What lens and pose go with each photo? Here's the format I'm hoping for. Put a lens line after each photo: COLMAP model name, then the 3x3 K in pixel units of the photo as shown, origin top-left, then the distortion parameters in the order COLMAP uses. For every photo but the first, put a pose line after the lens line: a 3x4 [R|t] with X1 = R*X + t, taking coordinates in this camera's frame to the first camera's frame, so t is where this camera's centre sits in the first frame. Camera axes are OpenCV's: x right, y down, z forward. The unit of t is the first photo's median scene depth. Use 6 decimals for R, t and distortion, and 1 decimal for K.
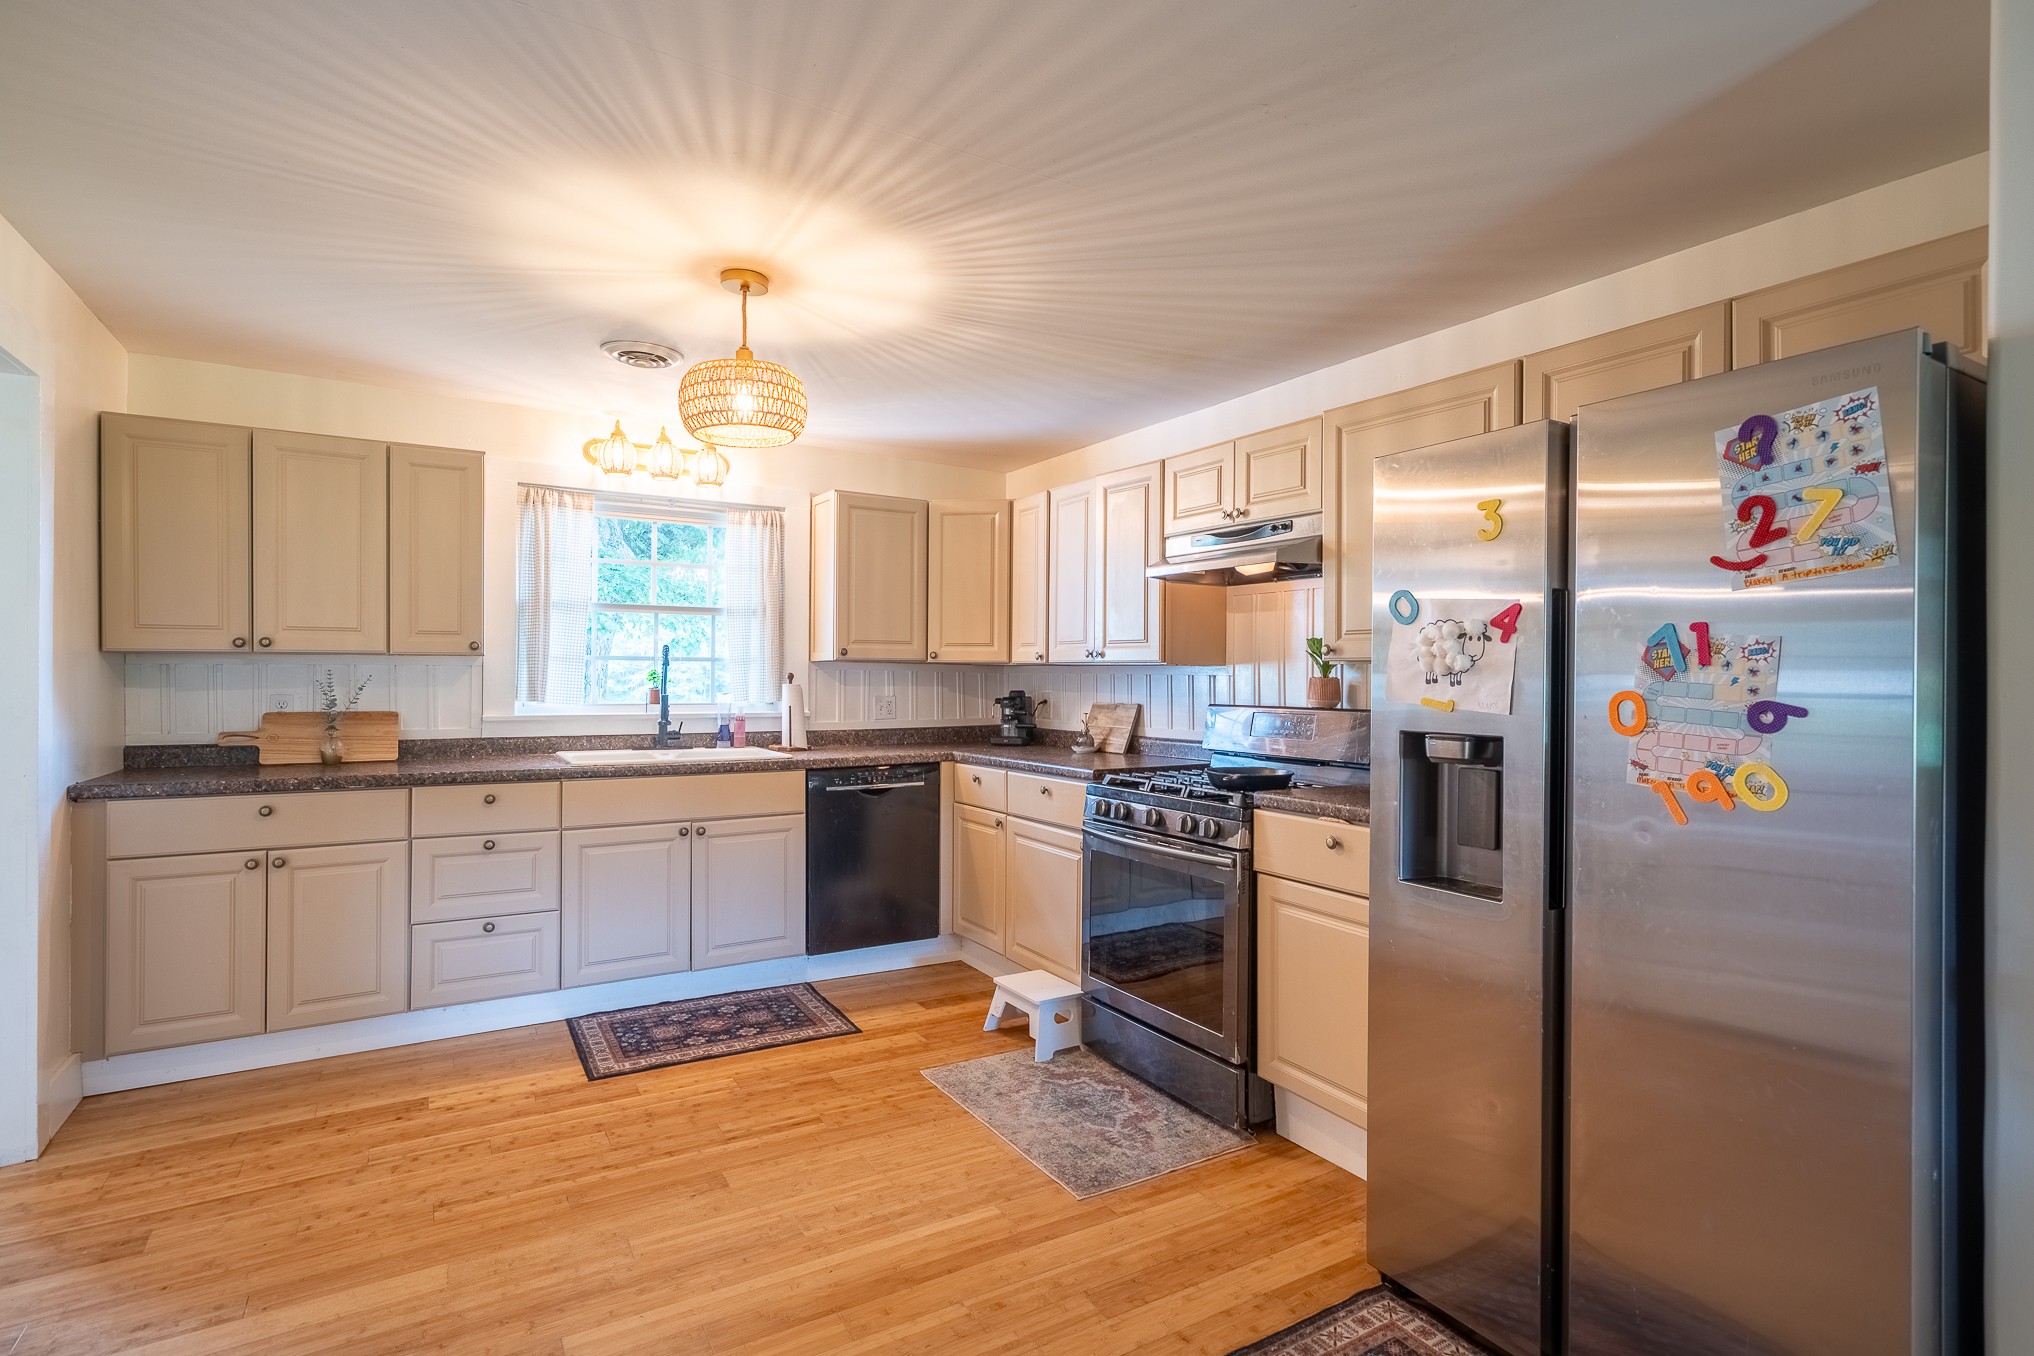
lens RADIAL K [[990.7, 0, 1015.9], [0, 990.7, 677.4], [0, 0, 1]] dist [-0.000654, -0.000733]
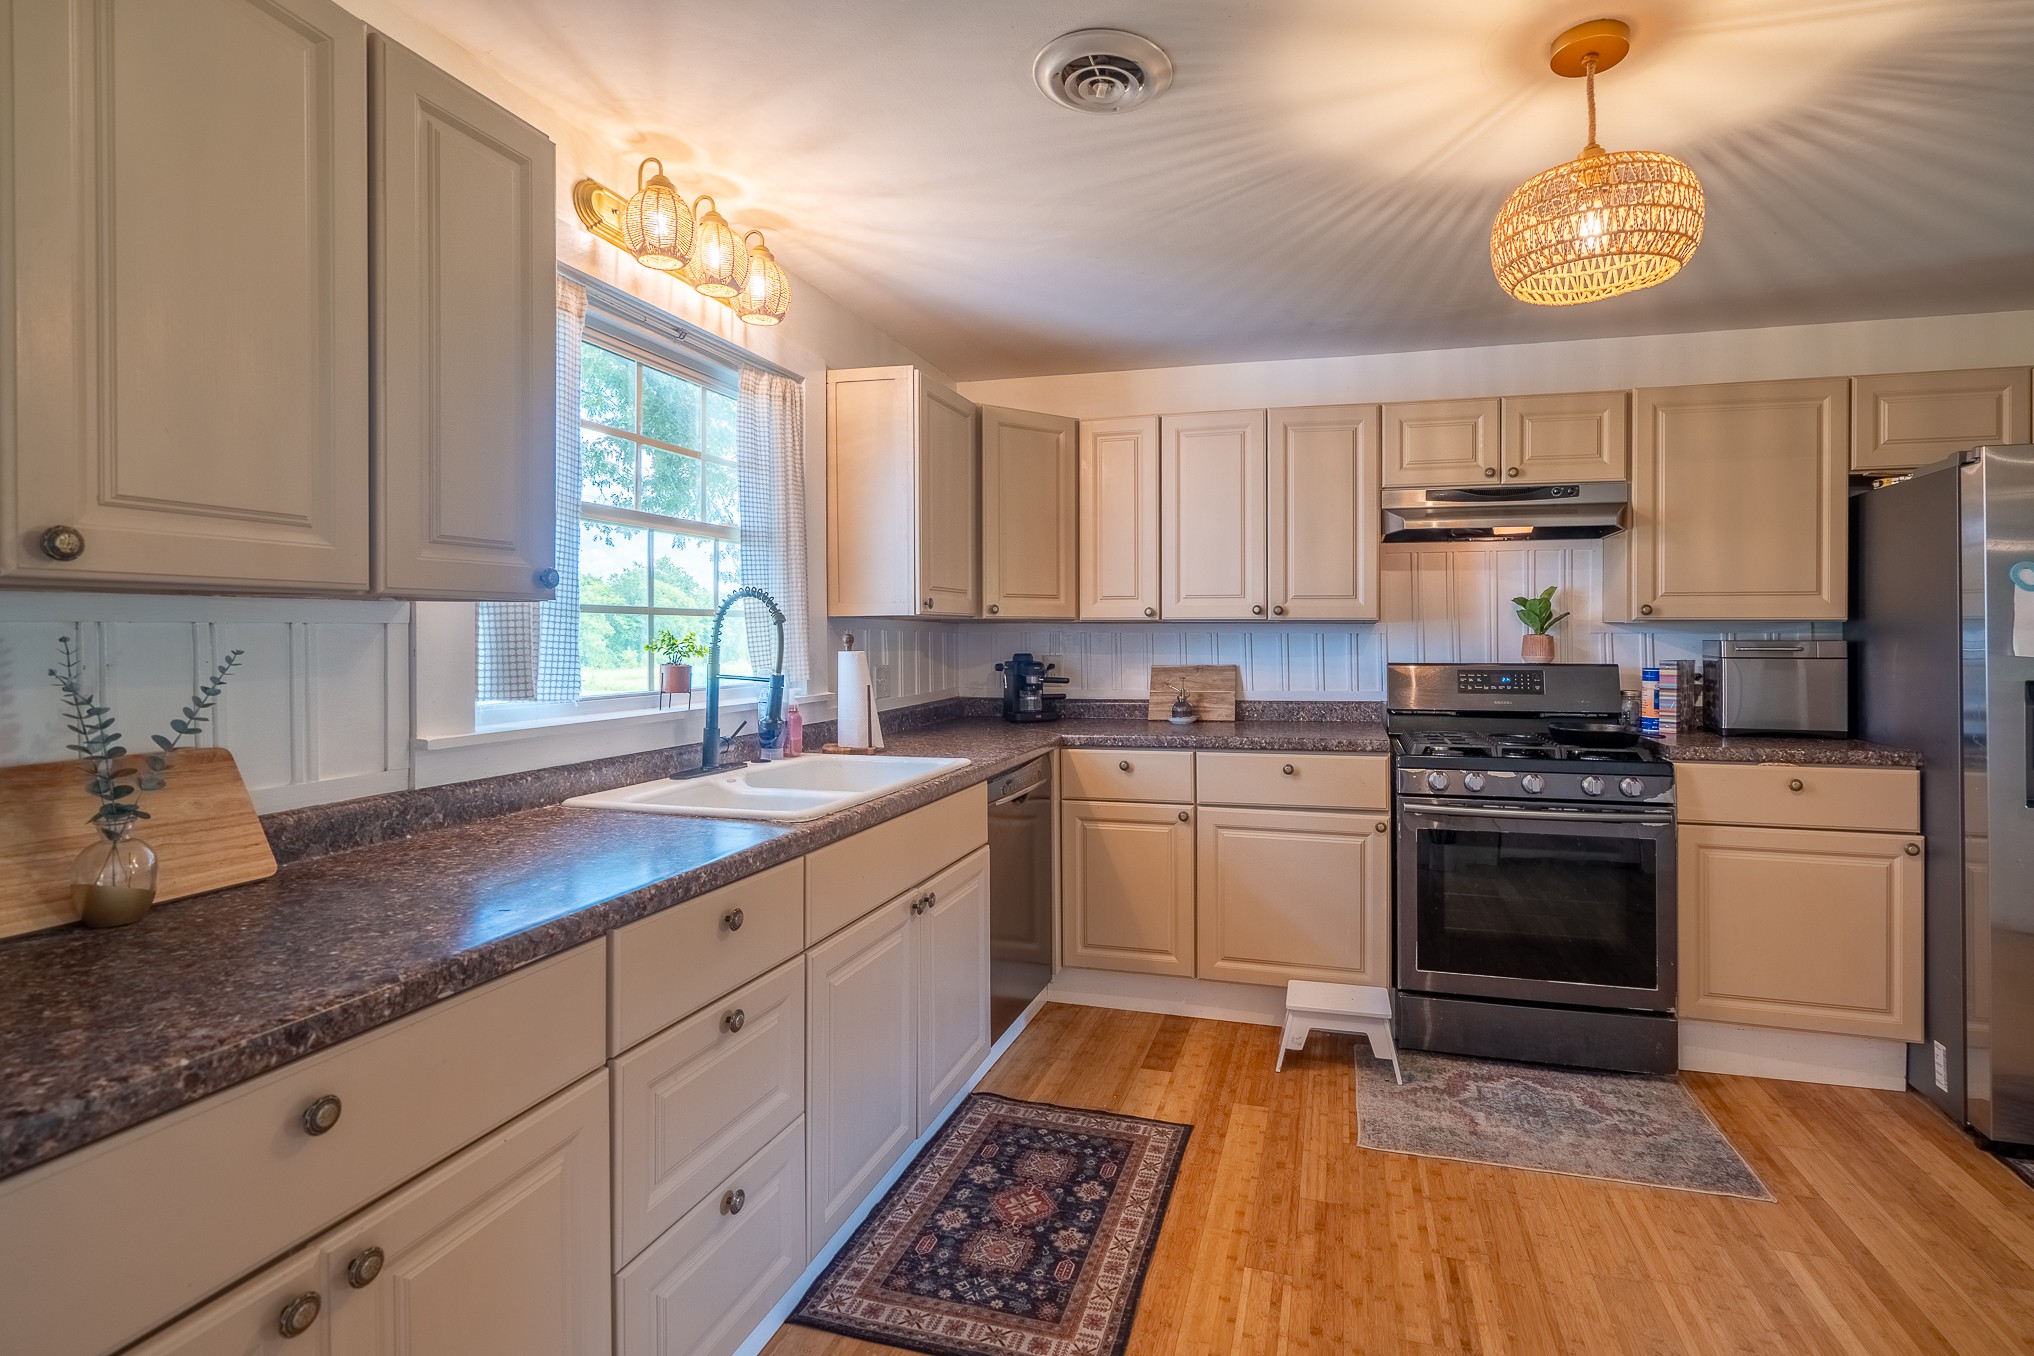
lens RADIAL K [[943.6, 0, 1083.7], [0, 943.6, 642.6], [0, 0, 1]] dist [-0.002321, -0.000226]
pose [[0.721177, -0.013542, 0.692618, -0.686508], [0.006340, 0.999896, 0.012948, -0.007812], [-0.692721, -0.004947, 0.721188, 0.556864]]
